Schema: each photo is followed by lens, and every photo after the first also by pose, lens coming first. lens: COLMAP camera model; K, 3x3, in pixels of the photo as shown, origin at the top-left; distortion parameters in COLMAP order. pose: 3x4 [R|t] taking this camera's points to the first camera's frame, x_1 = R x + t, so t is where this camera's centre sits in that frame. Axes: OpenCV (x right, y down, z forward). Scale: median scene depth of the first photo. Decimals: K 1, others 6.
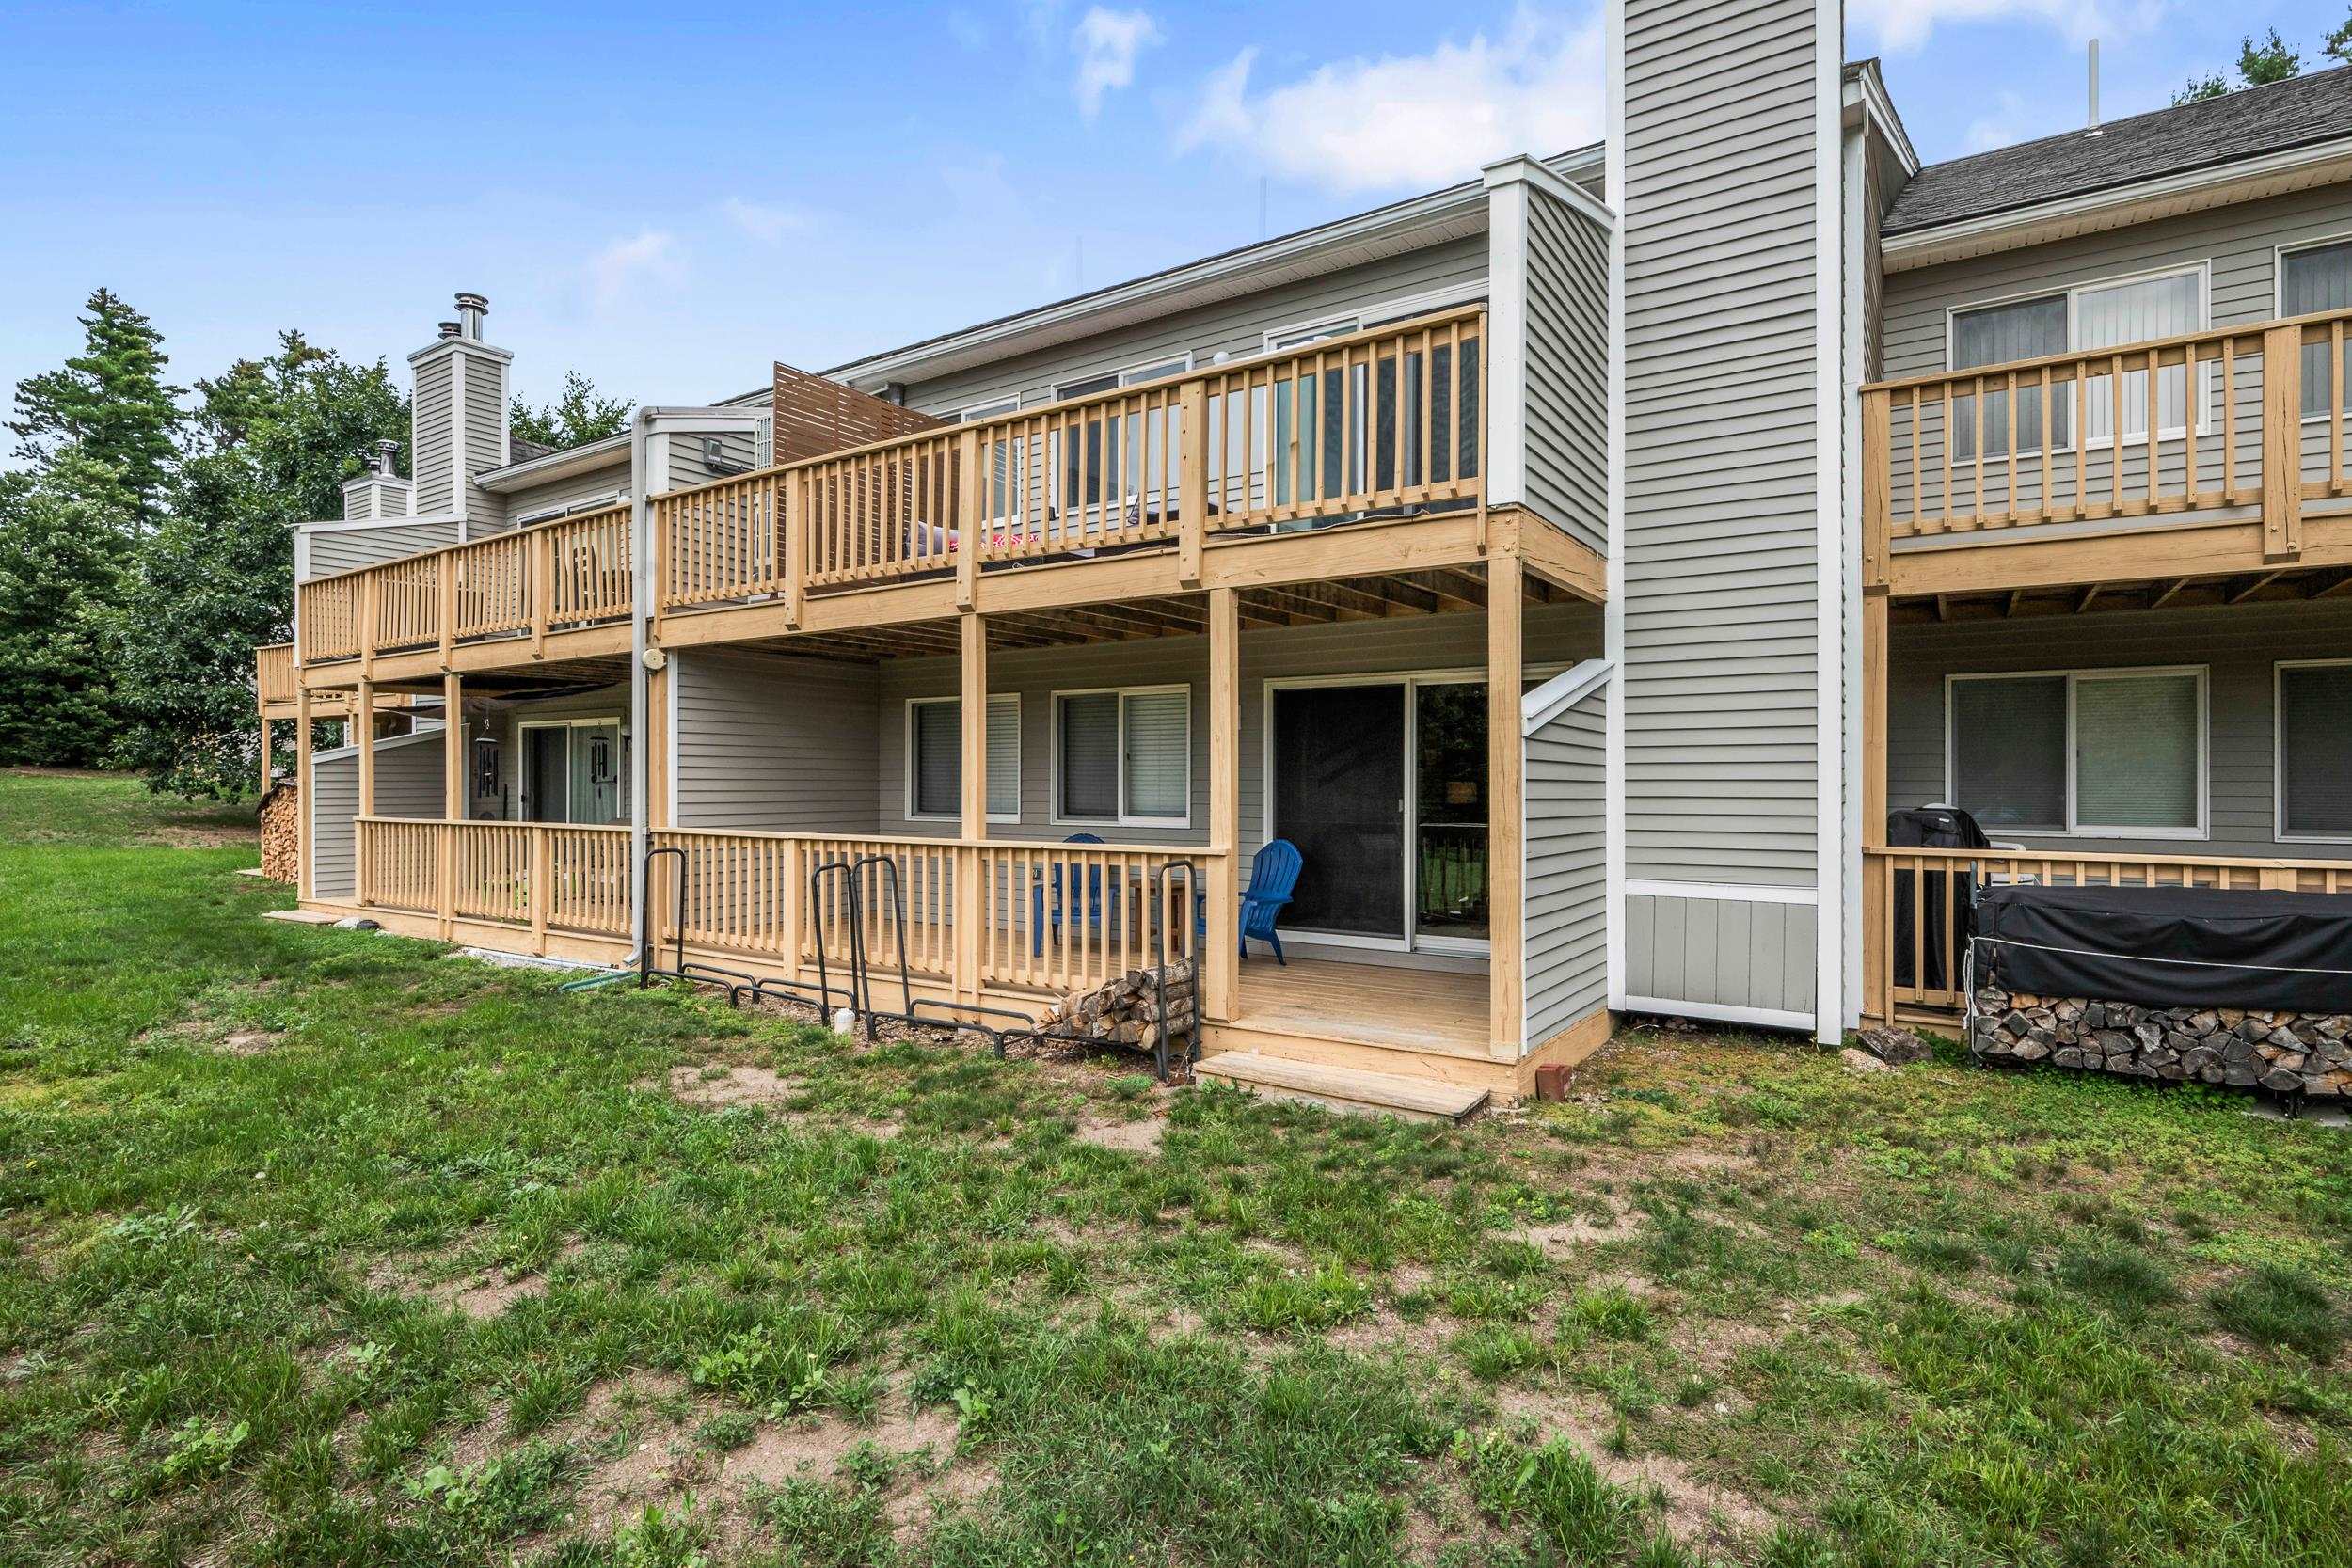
lens RADIAL K [[1161.2, 0, 1180.5], [0, 1161.2, 778.6], [0, 0, 1]] dist [-0.011476, 0.001084]
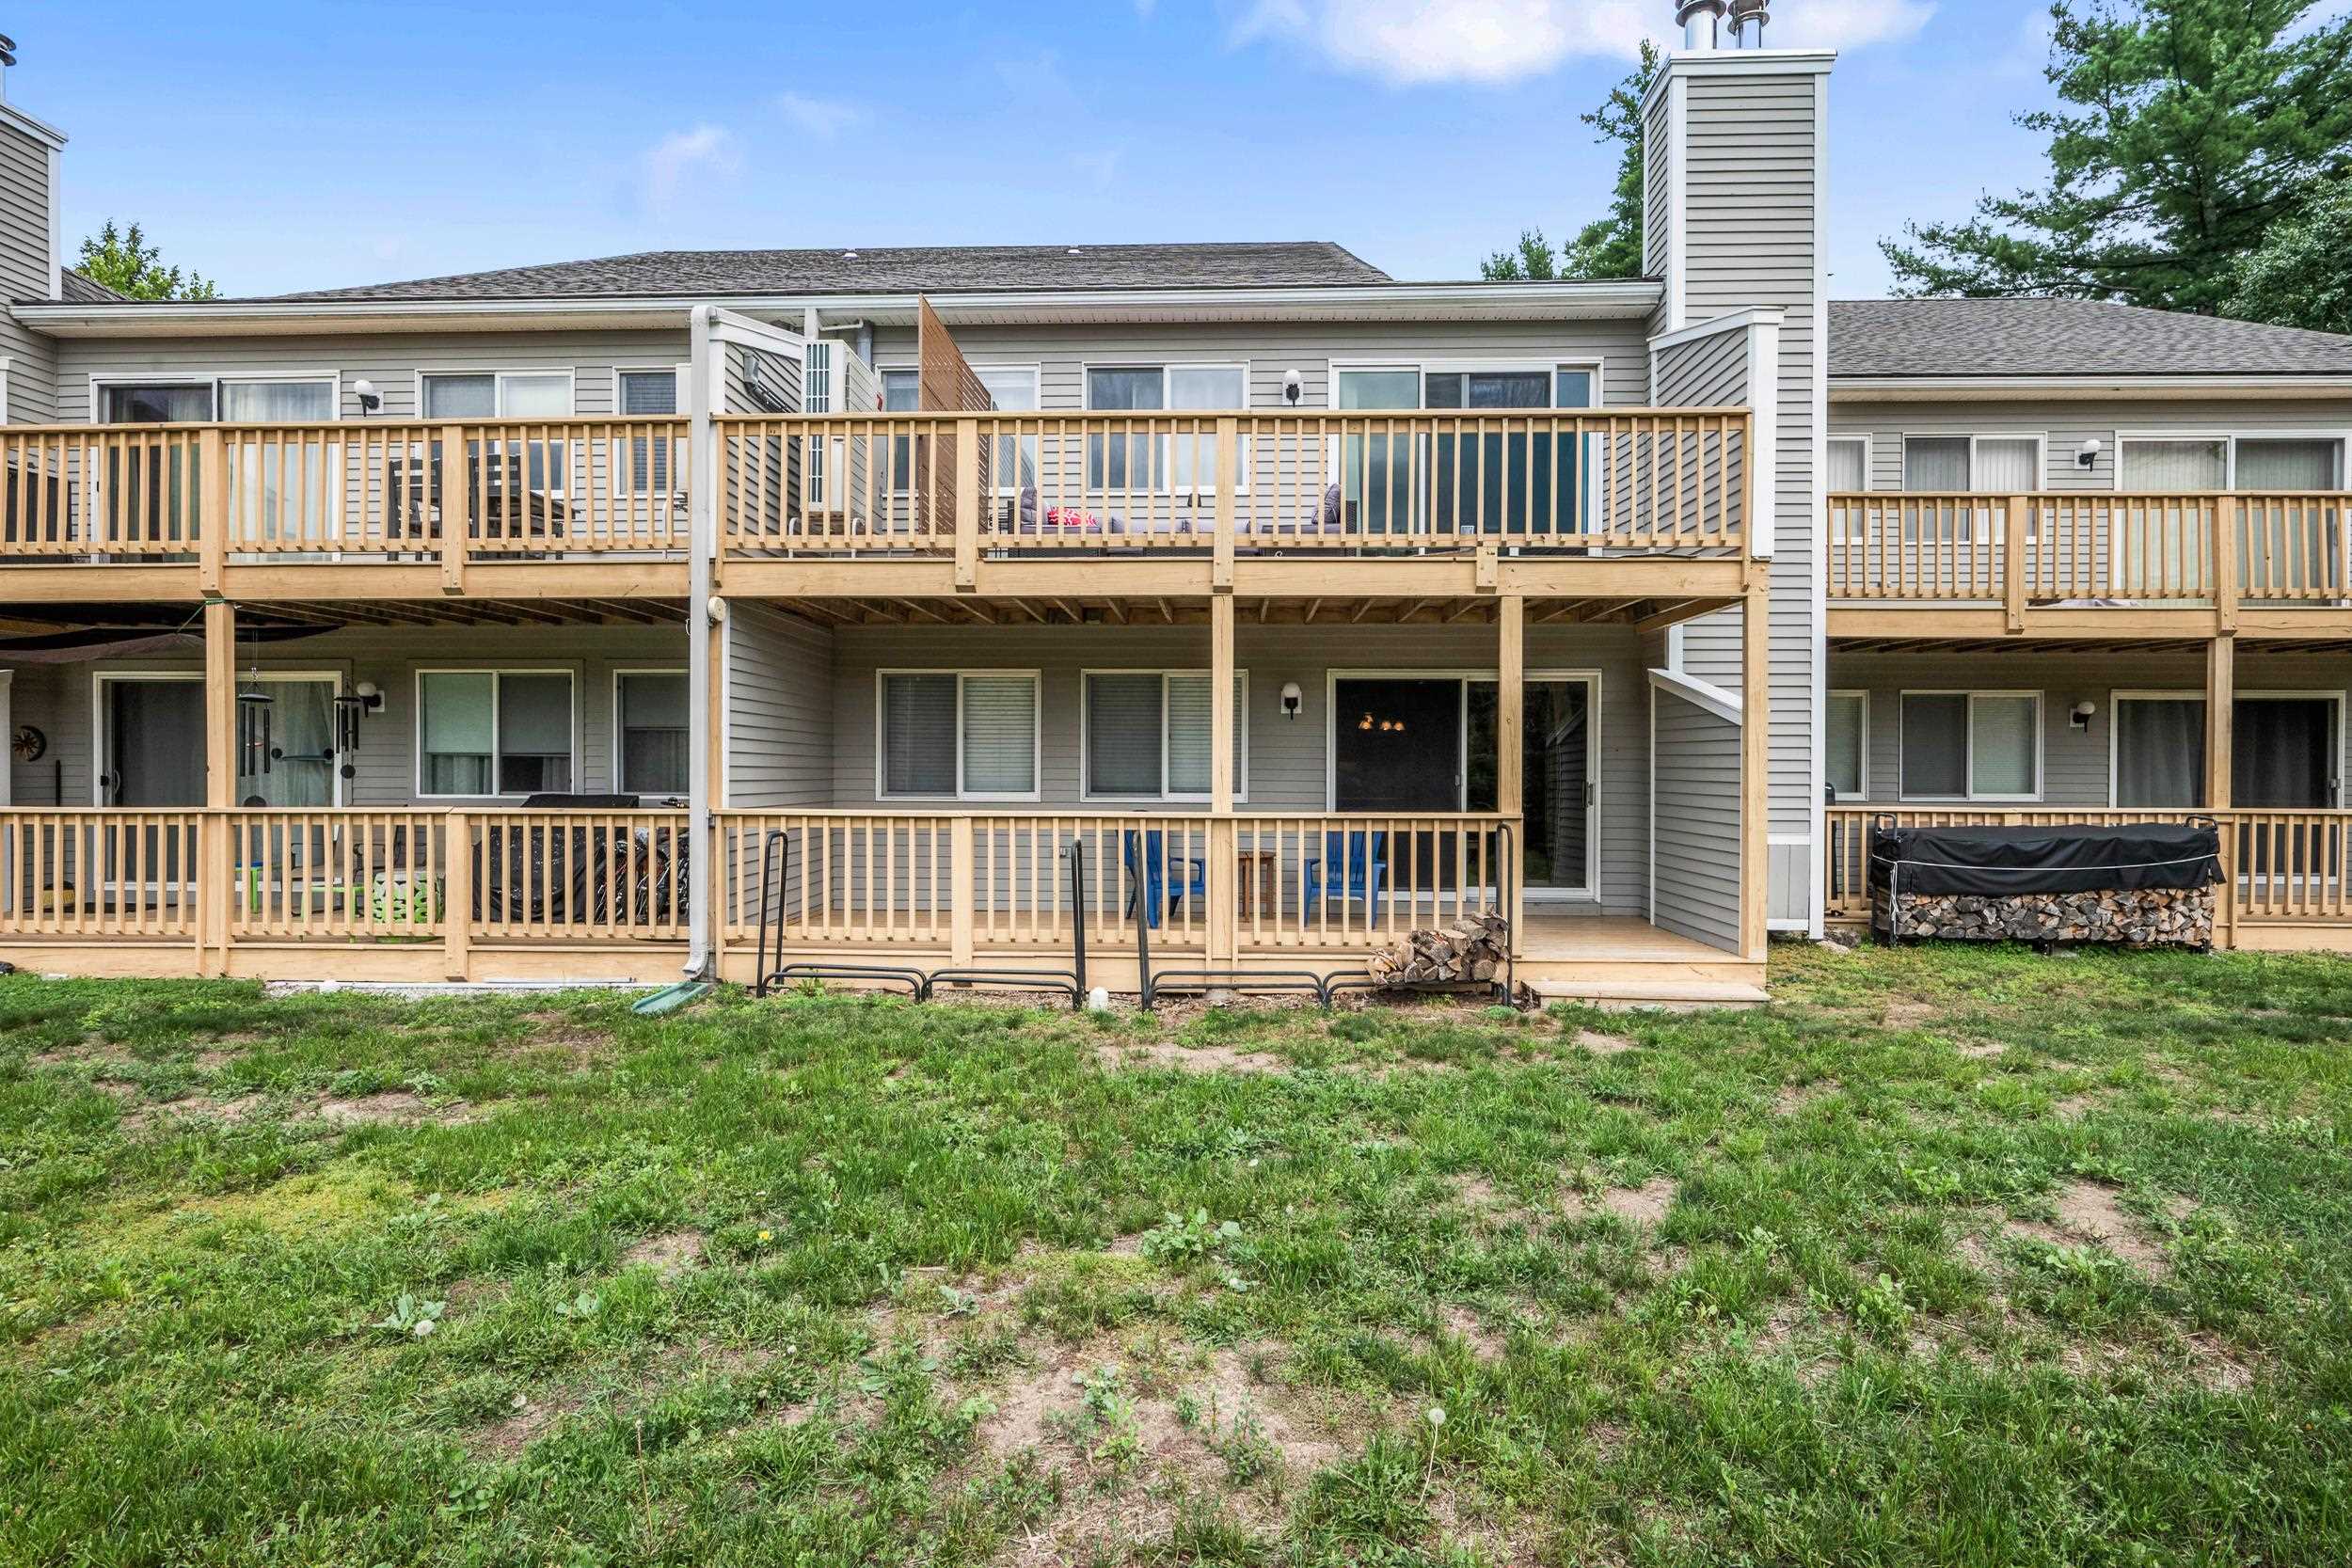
lens RADIAL K [[1161.2, 0, 1184.2], [0, 1161.2, 783.7], [0, 0, 1]] dist [-0.011476, 0.001084]
pose [[0.852721, -0.000479, 0.522366, -0.755692], [-0.004656, 0.999953, 0.008518, 0.018203], [-0.522345, -0.009696, 0.852679, 0.135122]]
